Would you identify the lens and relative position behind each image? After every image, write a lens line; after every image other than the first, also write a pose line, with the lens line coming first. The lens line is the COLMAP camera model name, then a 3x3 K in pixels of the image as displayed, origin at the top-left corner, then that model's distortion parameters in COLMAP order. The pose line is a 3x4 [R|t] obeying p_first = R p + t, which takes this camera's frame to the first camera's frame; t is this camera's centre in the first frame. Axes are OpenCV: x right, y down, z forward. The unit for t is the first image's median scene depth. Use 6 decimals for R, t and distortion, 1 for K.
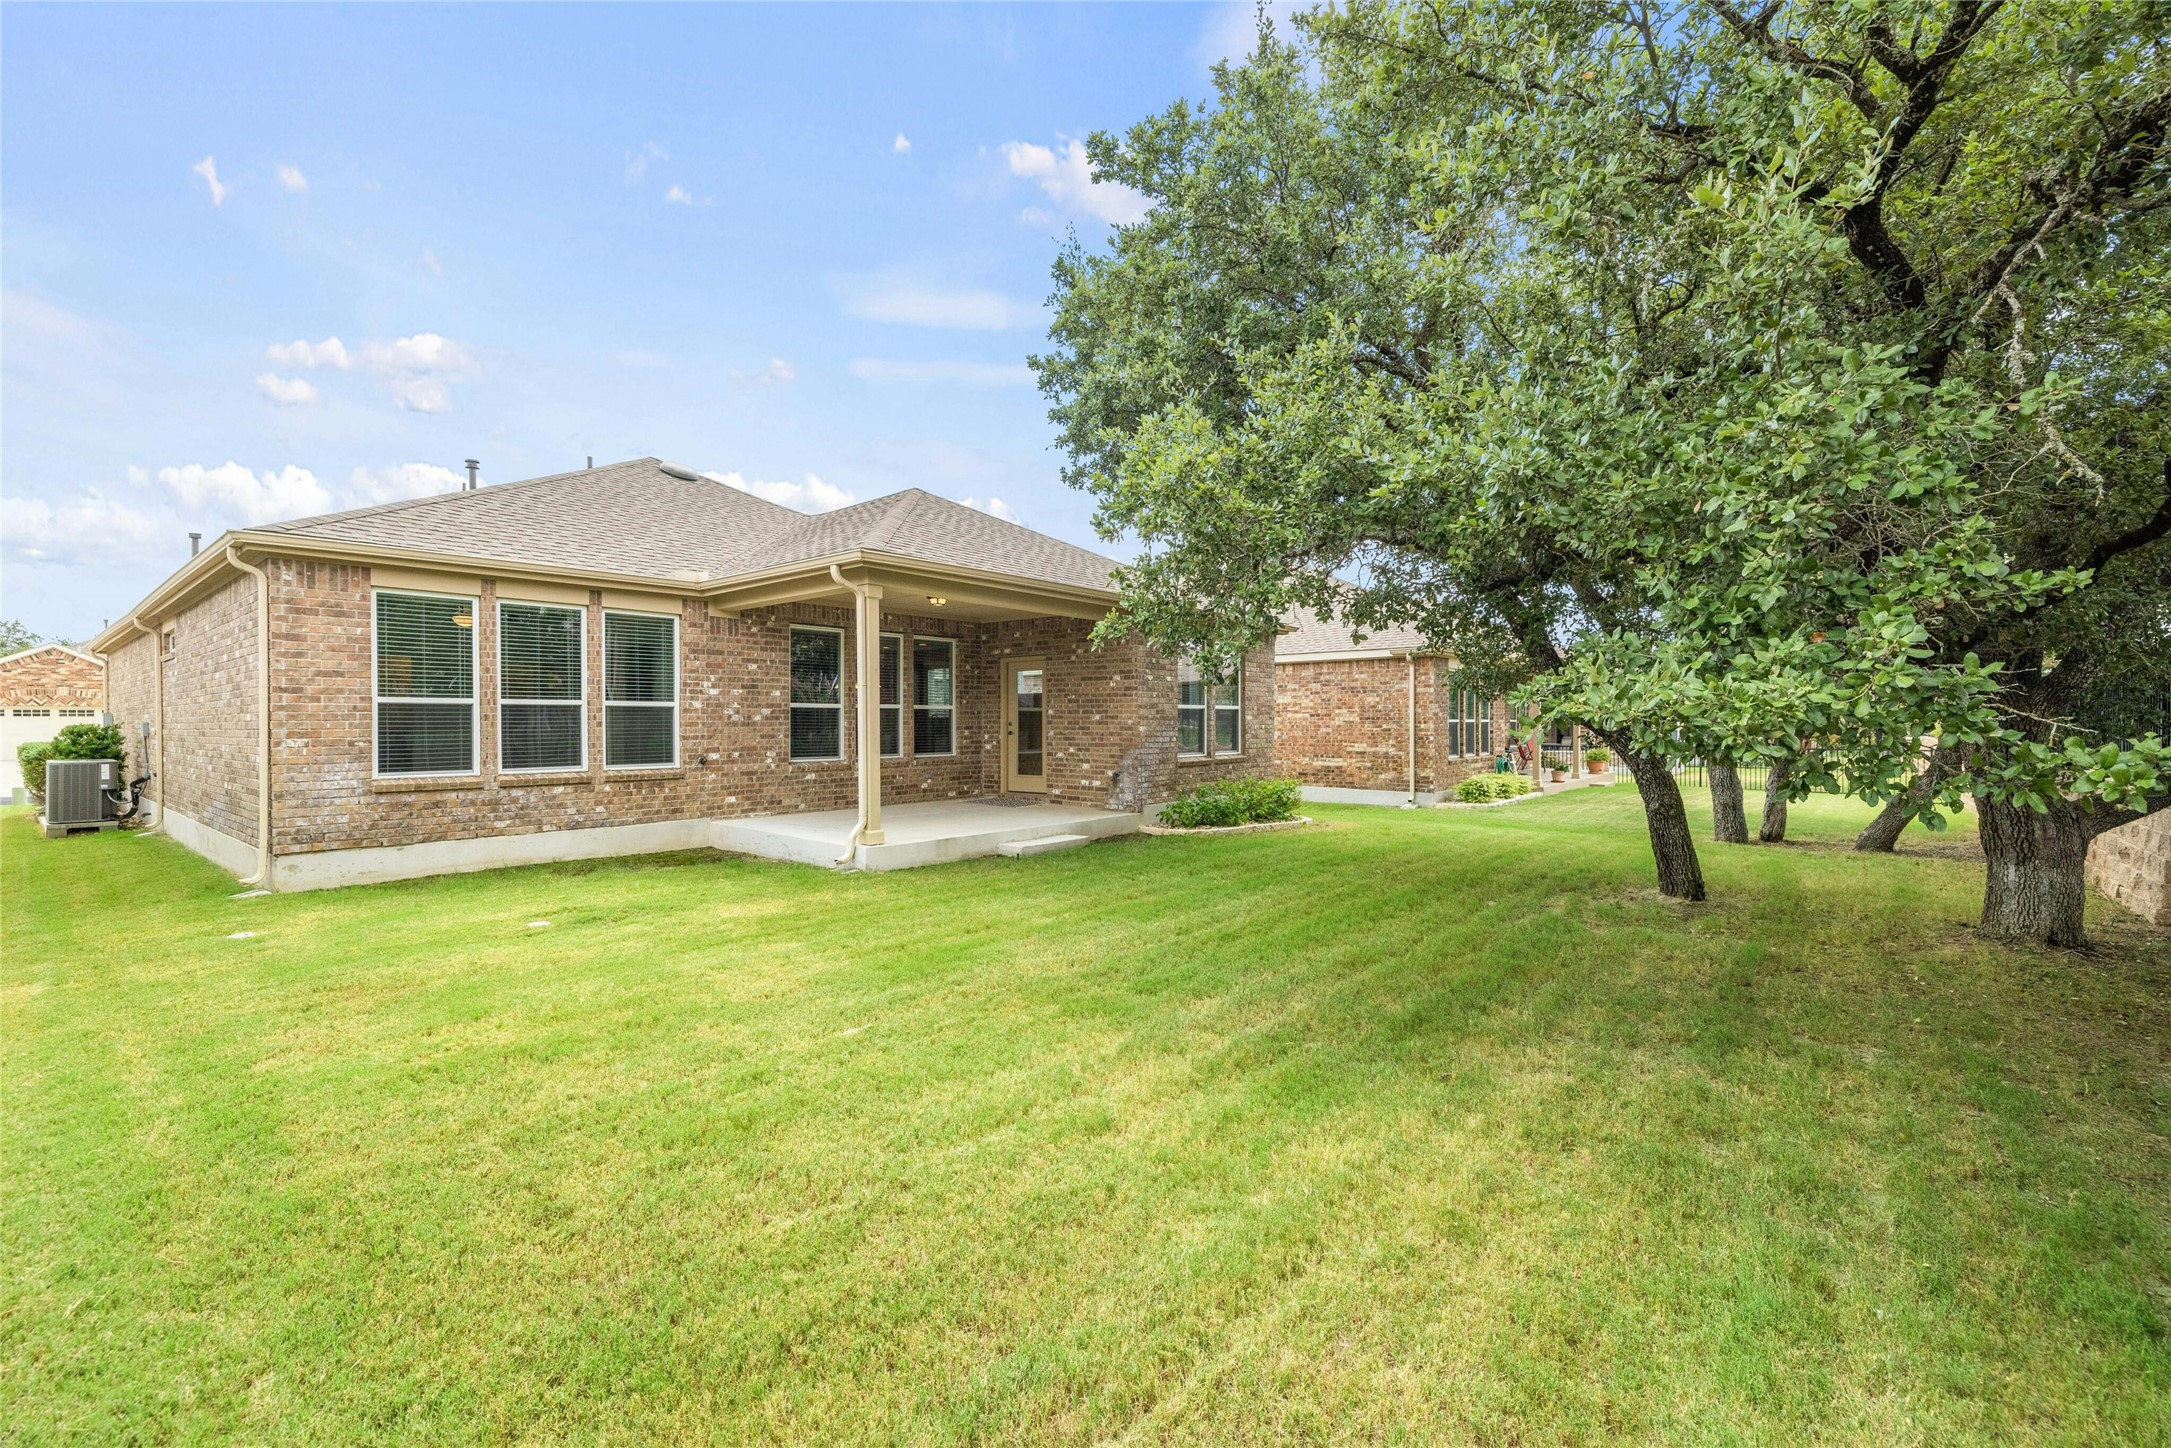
lens RADIAL K [[914.1, 0, 1091.8], [0, 914.1, 727.0], [0, 0, 1]] dist [0.005512, -0.001134]
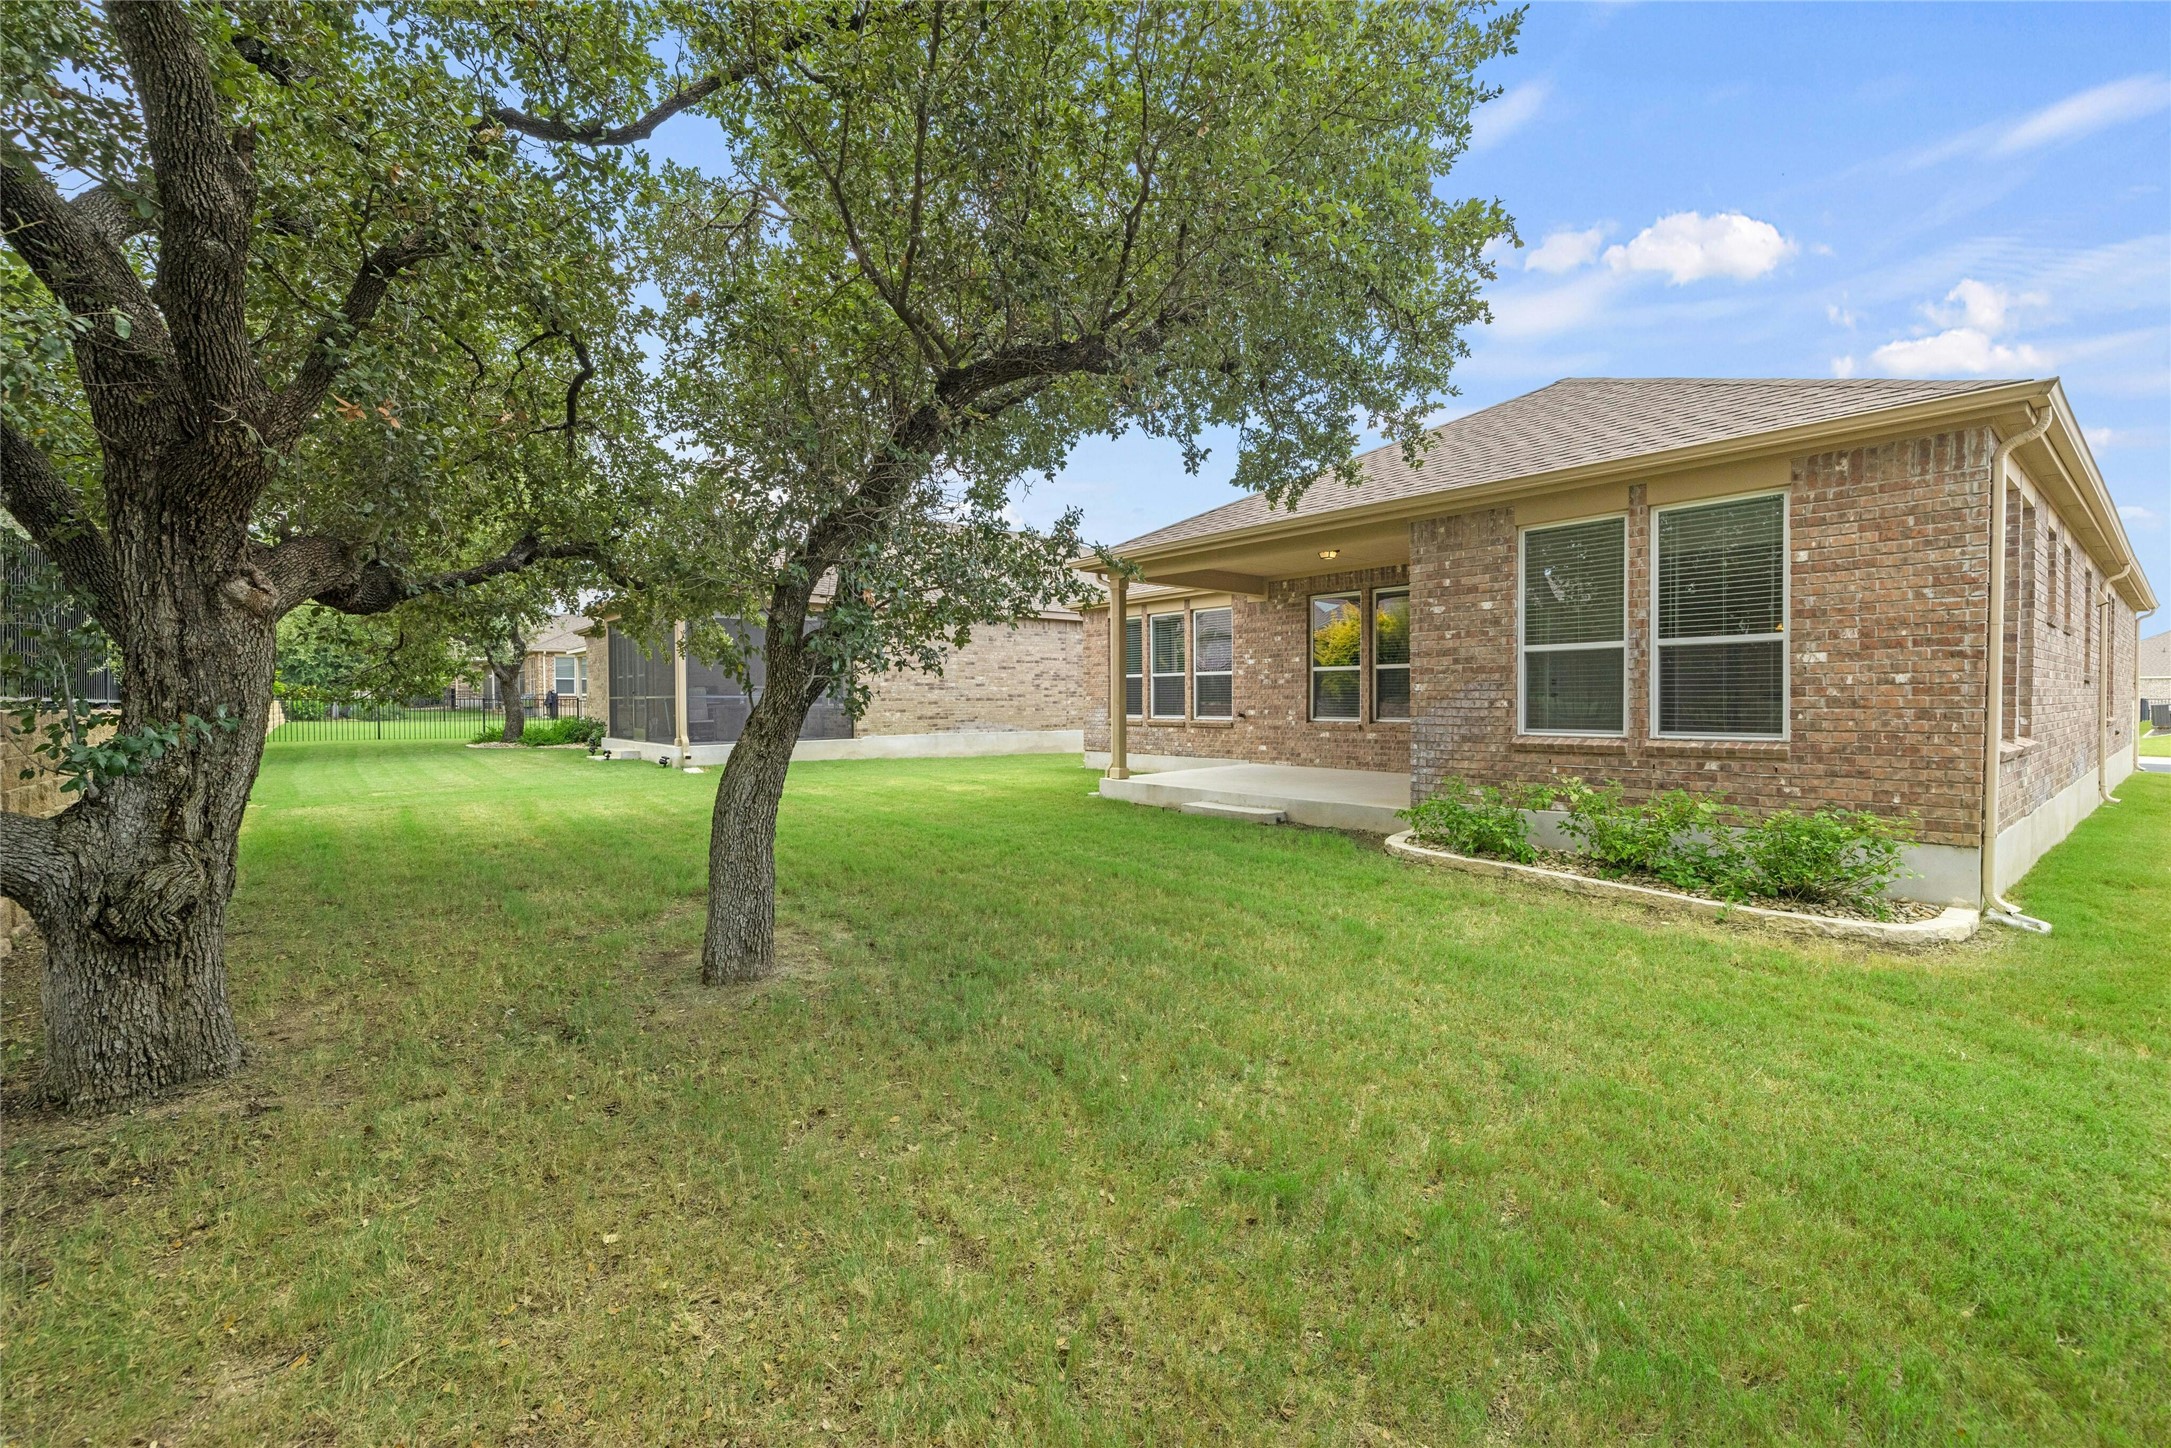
lens RADIAL K [[914.1, 0, 1086.6], [0, 914.1, 719.2], [0, 0, 1]] dist [0.005512, -0.001134]
pose [[-0.184819, 0.024484, -0.982468, 0.836238], [0.001351, 0.999695, 0.024659, 0.009075], [0.982772, 0.003231, -0.184795, 0.956774]]
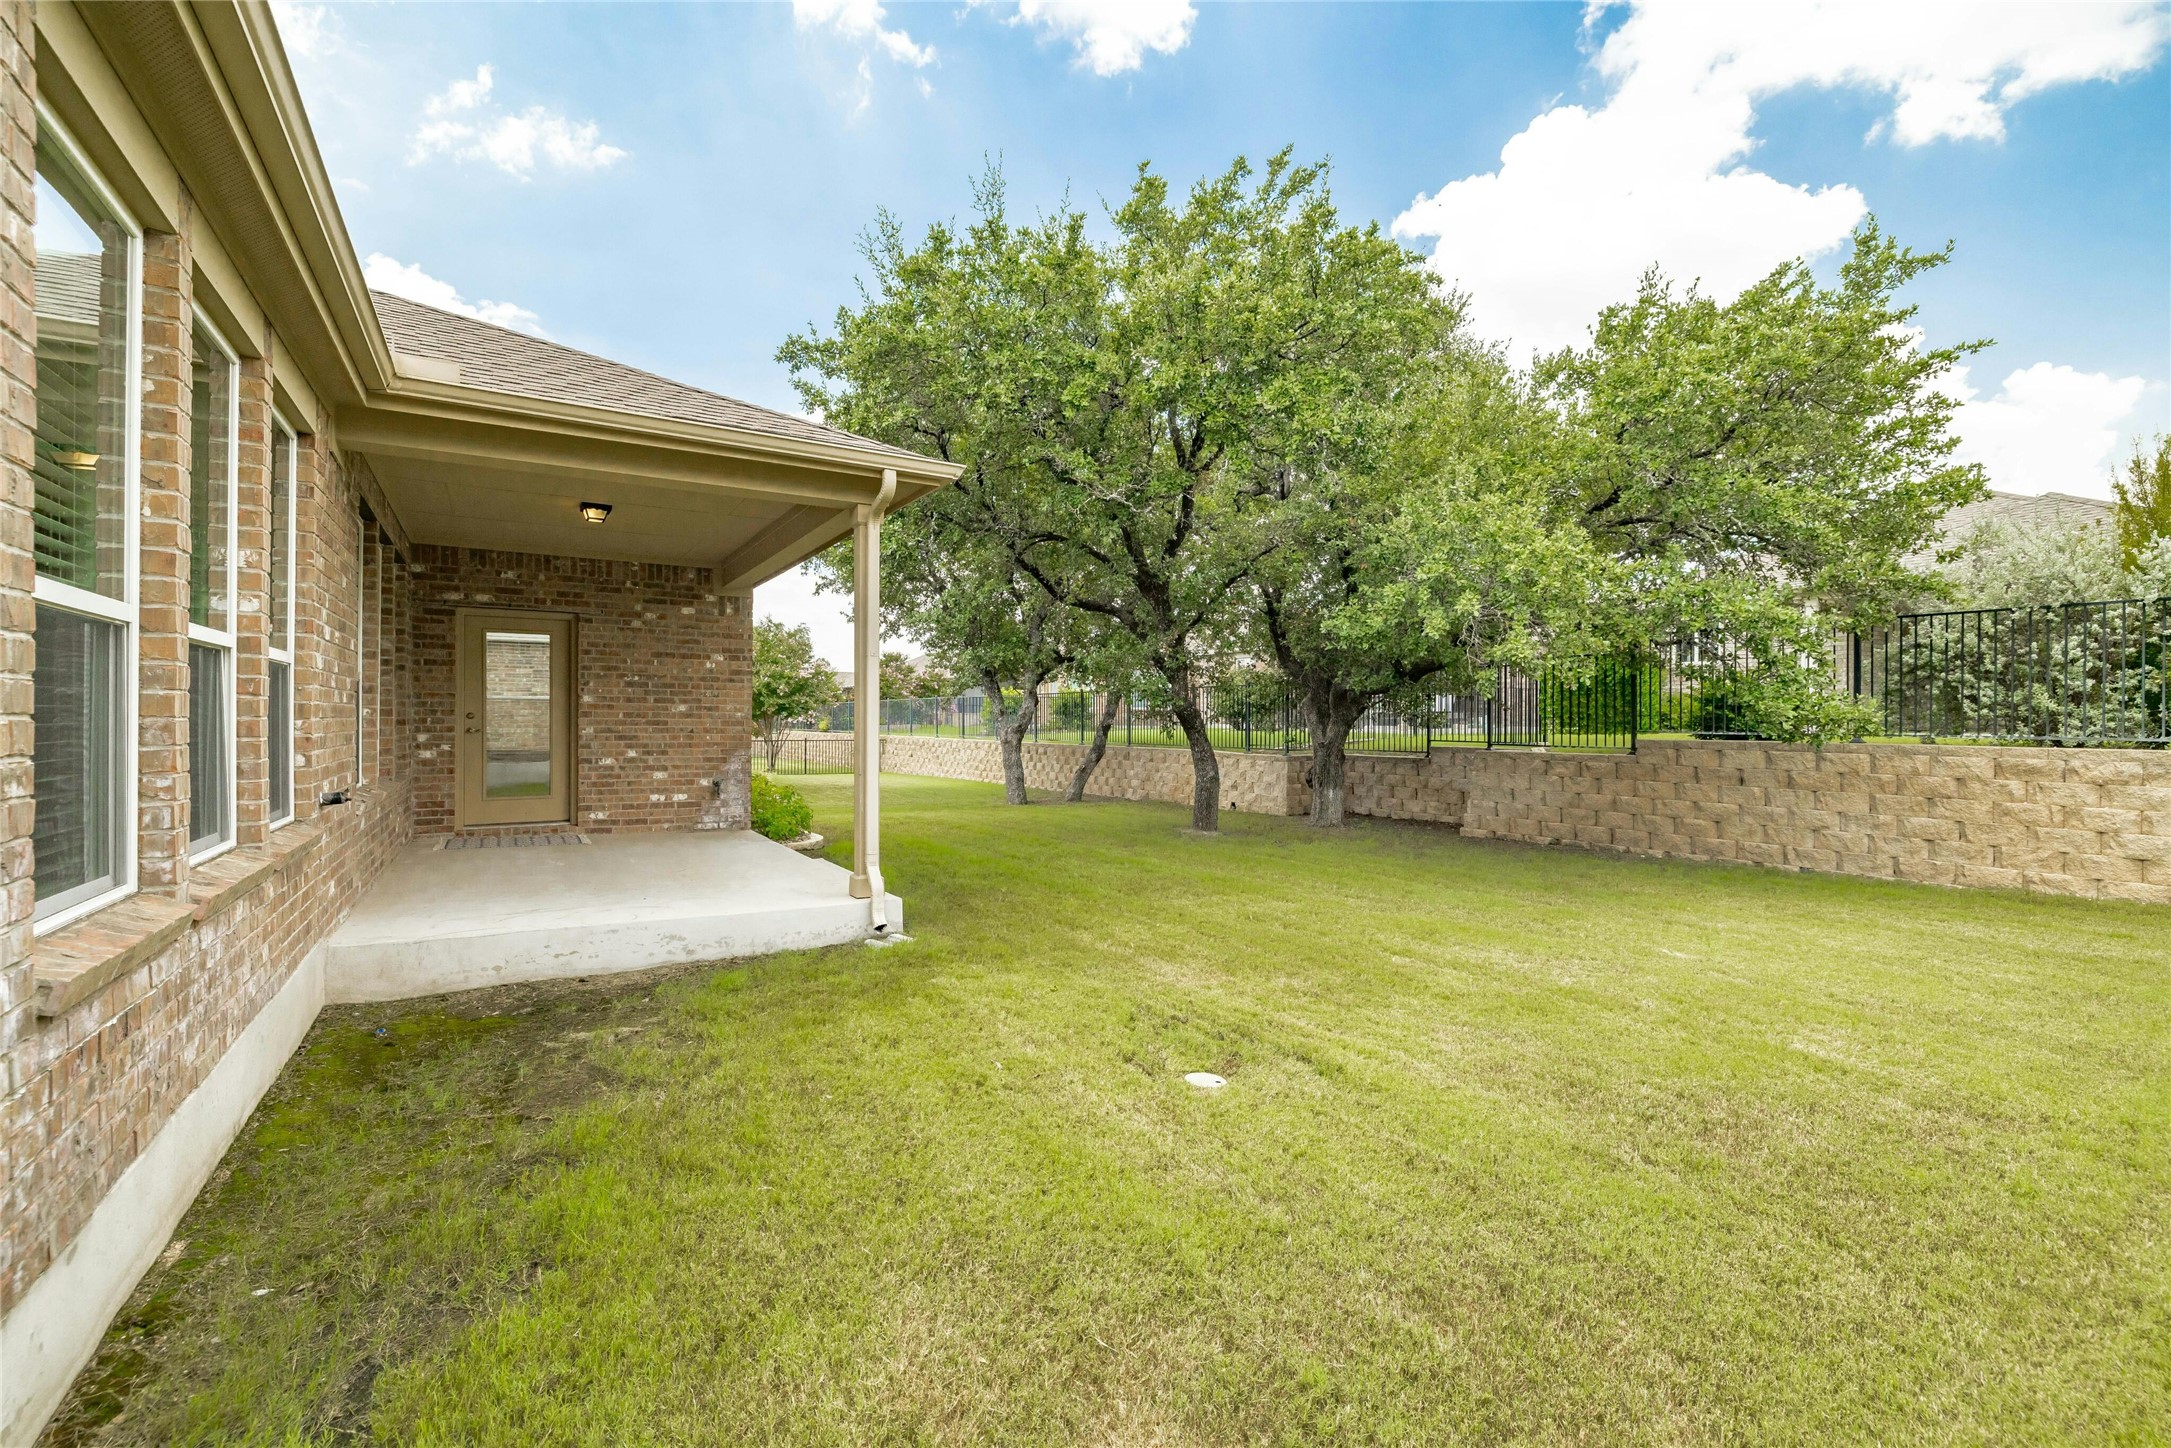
lens RADIAL K [[914.1, 0, 1065.4], [0, 914.1, 720.0], [0, 0, 1]] dist [0.005512, -0.001134]
pose [[0.322317, 0.004120, 0.946623, -0.661771], [-0.002334, 0.999991, -0.003557, 0.000914], [-0.946629, -0.001063, 0.322324, 0.517603]]
